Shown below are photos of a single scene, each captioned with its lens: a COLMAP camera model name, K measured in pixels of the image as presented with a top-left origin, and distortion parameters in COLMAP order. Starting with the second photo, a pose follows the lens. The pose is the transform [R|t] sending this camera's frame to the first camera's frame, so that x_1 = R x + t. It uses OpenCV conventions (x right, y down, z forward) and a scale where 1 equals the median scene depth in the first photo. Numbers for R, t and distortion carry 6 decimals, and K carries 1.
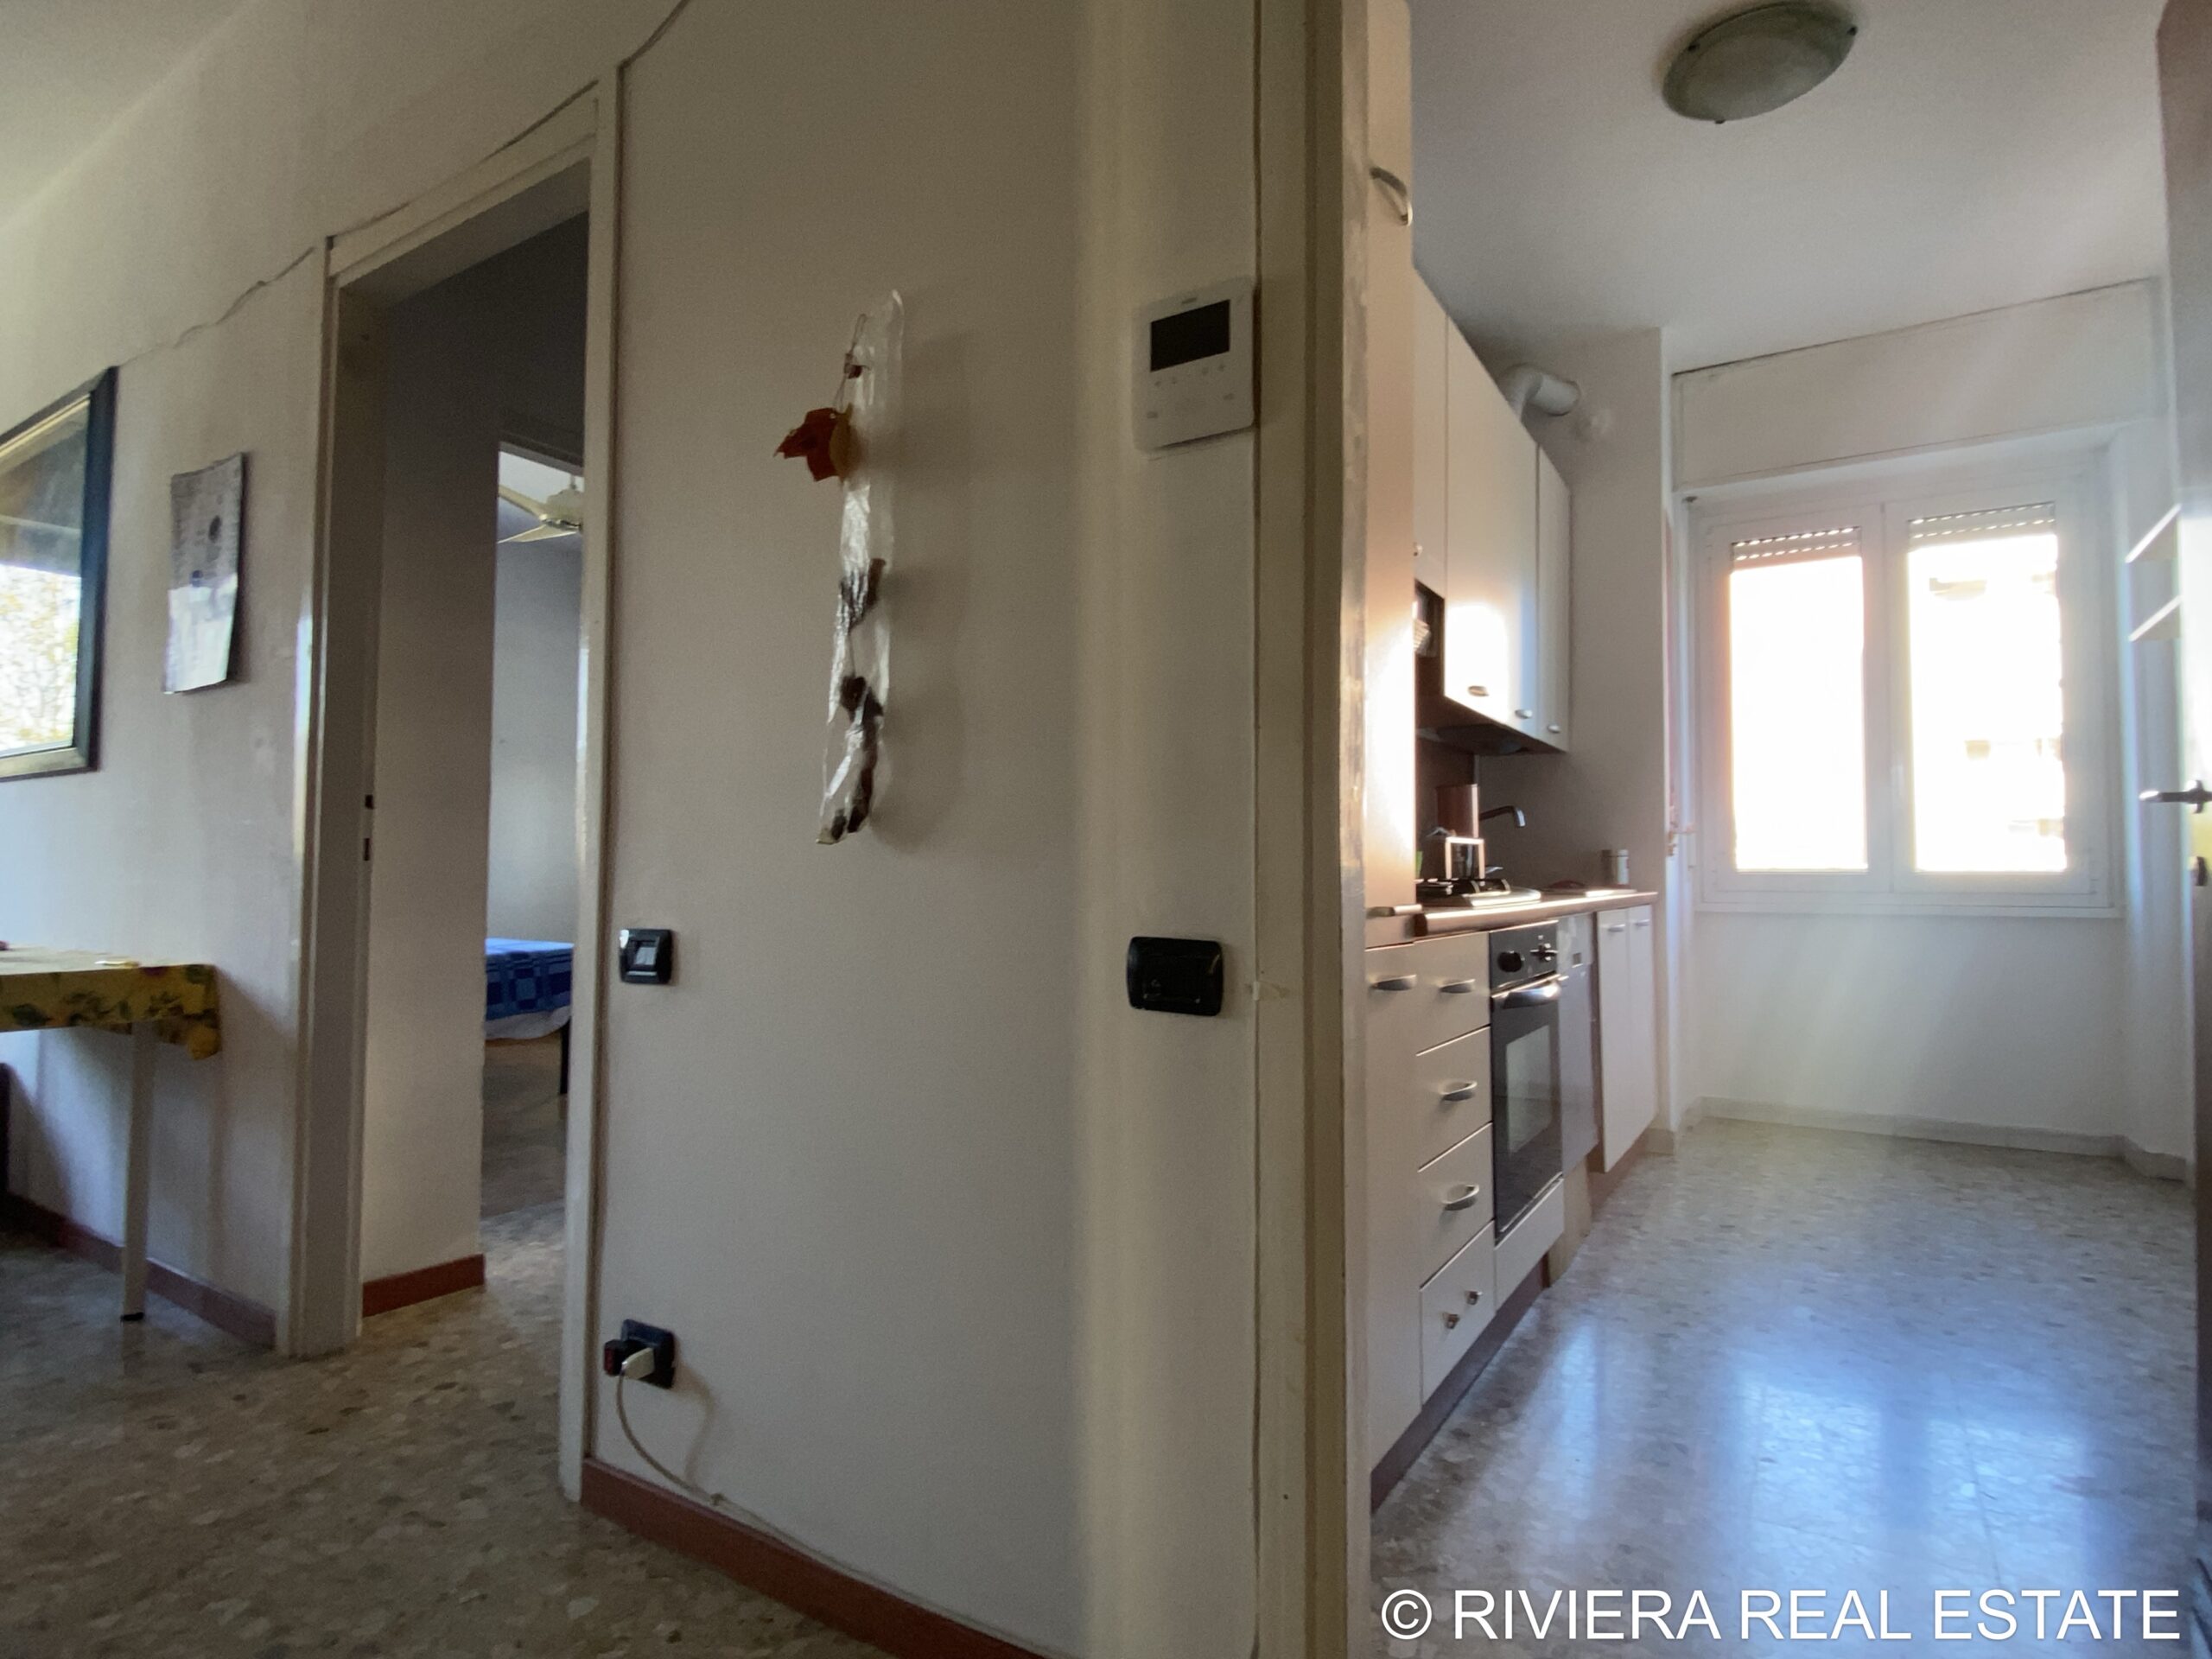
lens RADIAL K [[1159.8, 0, 1105.7], [0, 1159.8, 832.9], [0, 0, 1]] dist [-0.009854, -0.000811]
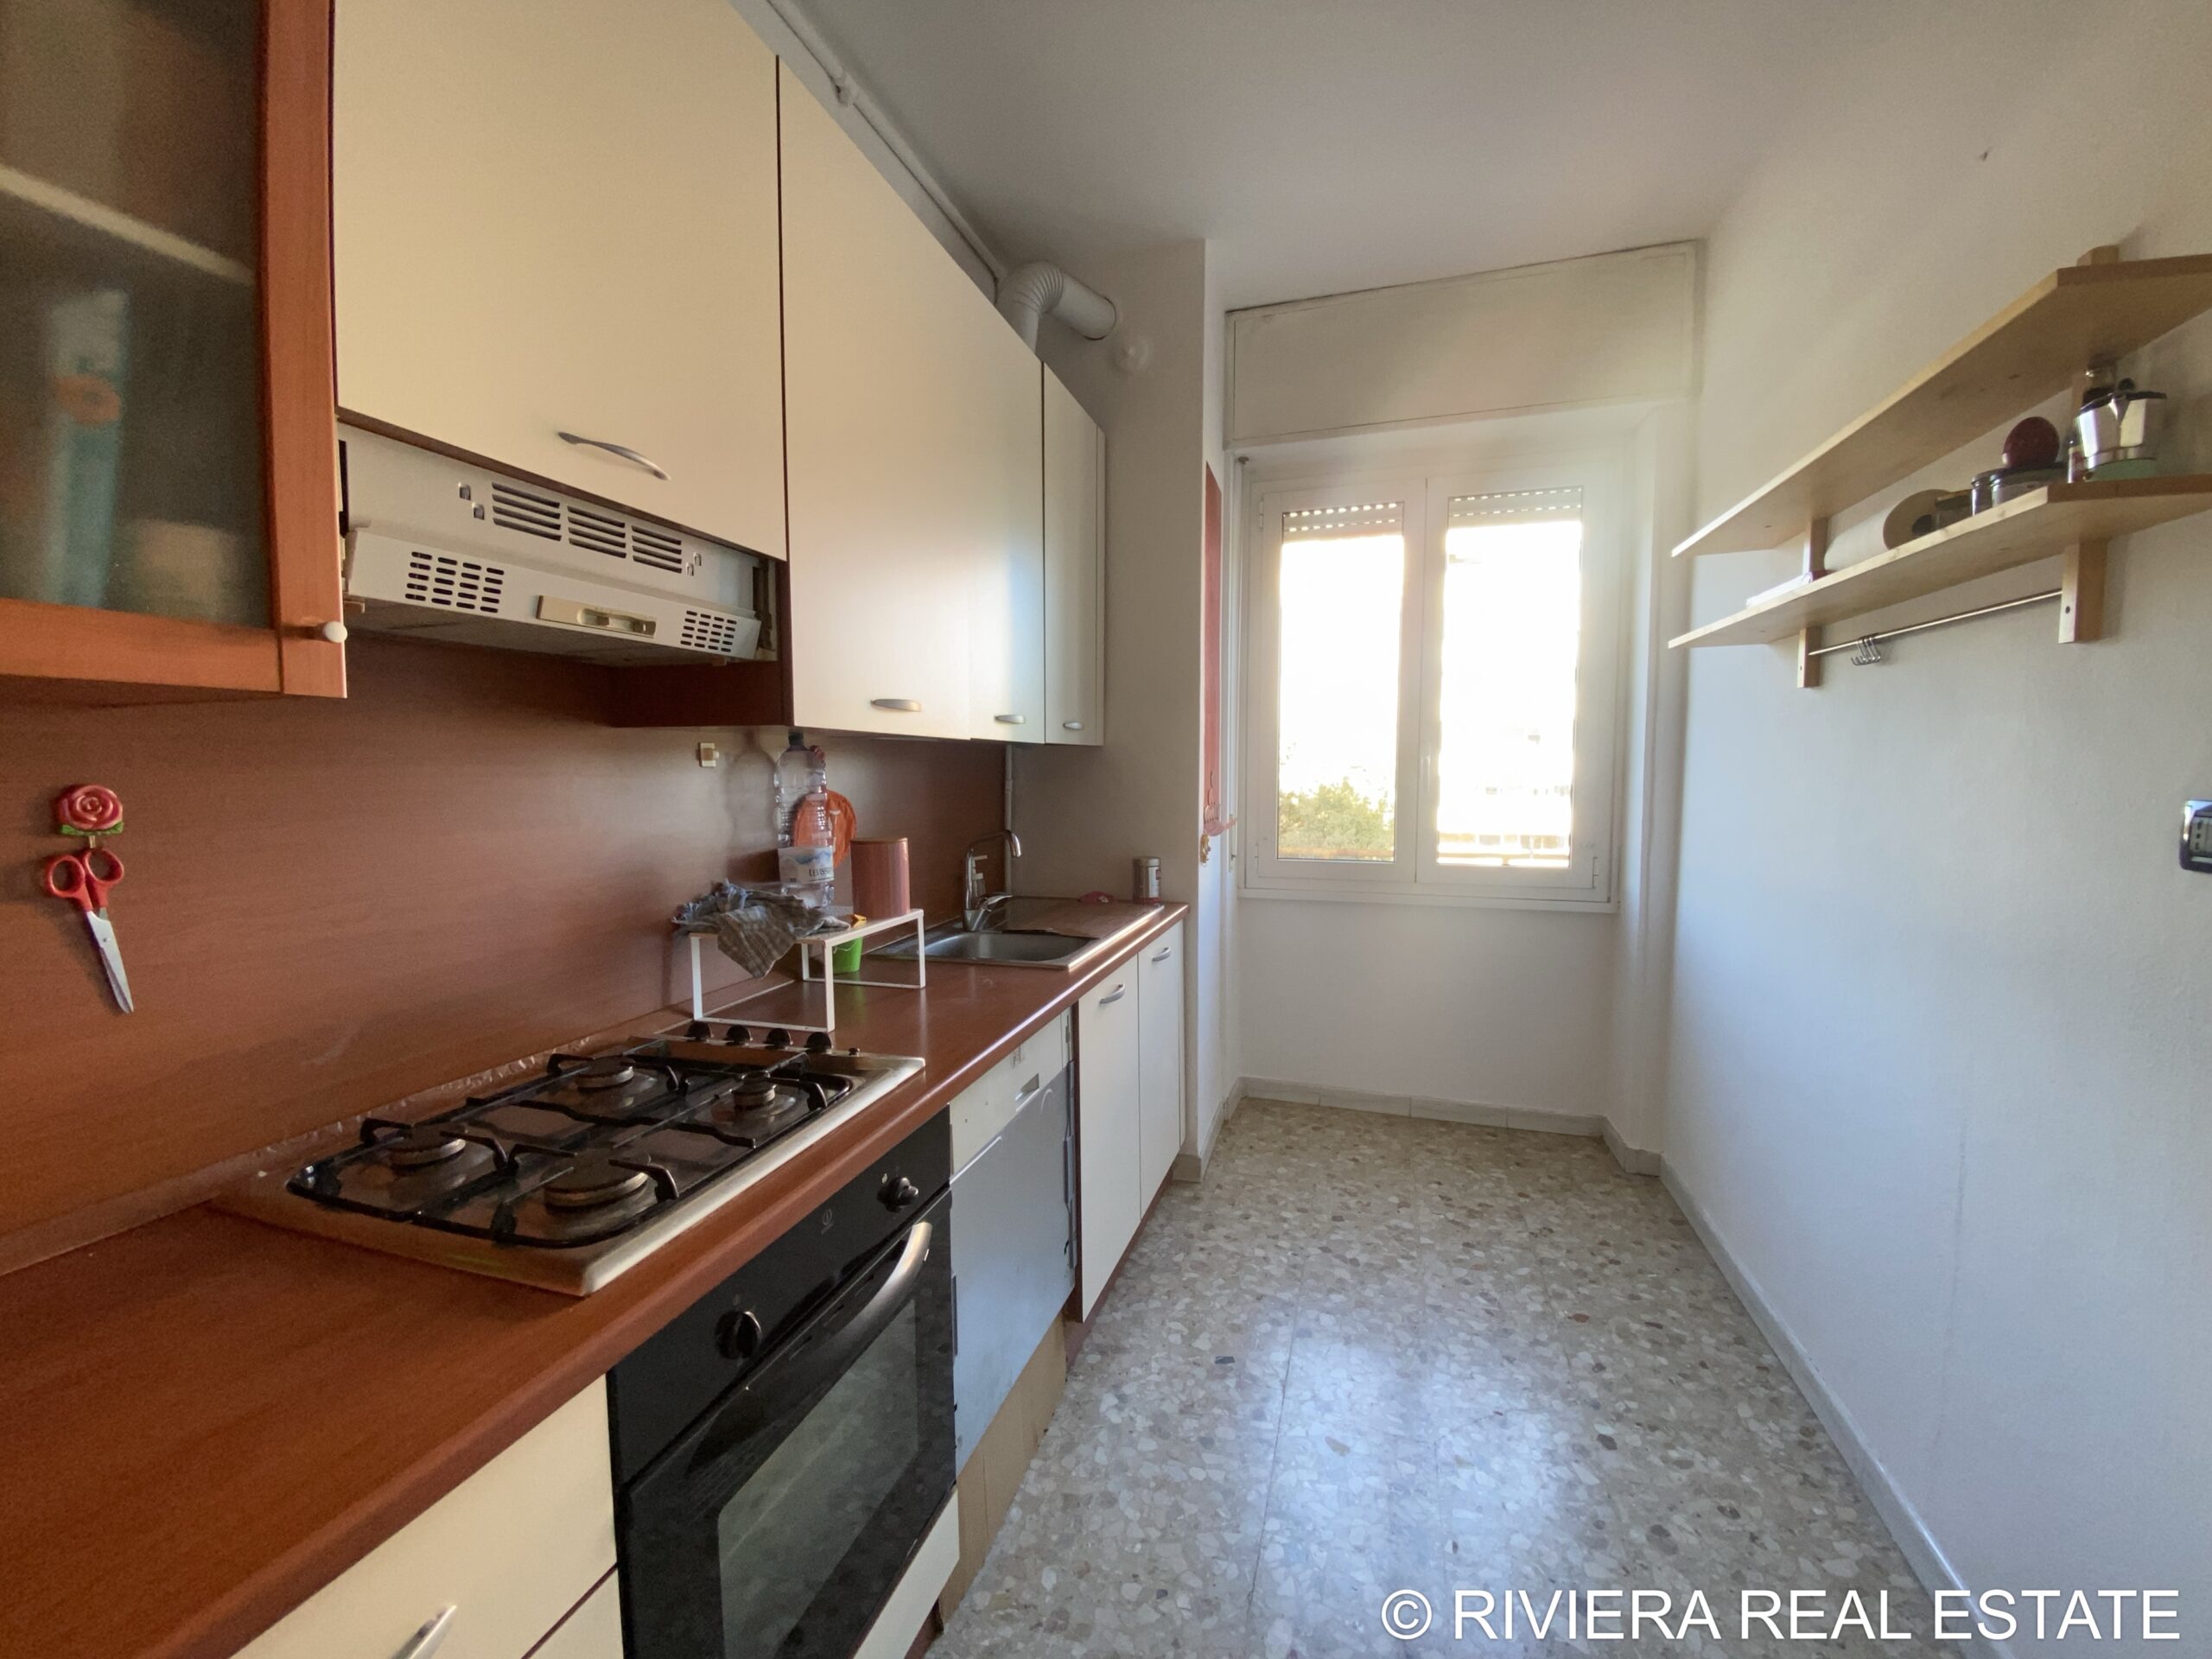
lens RADIAL K [[877.0, 0, 1113.5], [0, 877.0, 825.3], [0, 0, 1]] dist [0.015958, -0.000329]
pose [[0.965332, -0.027648, 0.259558, 0.240325], [-0.002668, 0.993278, 0.115724, -0.088912], [-0.261013, -0.112404, 0.958769, 0.357190]]
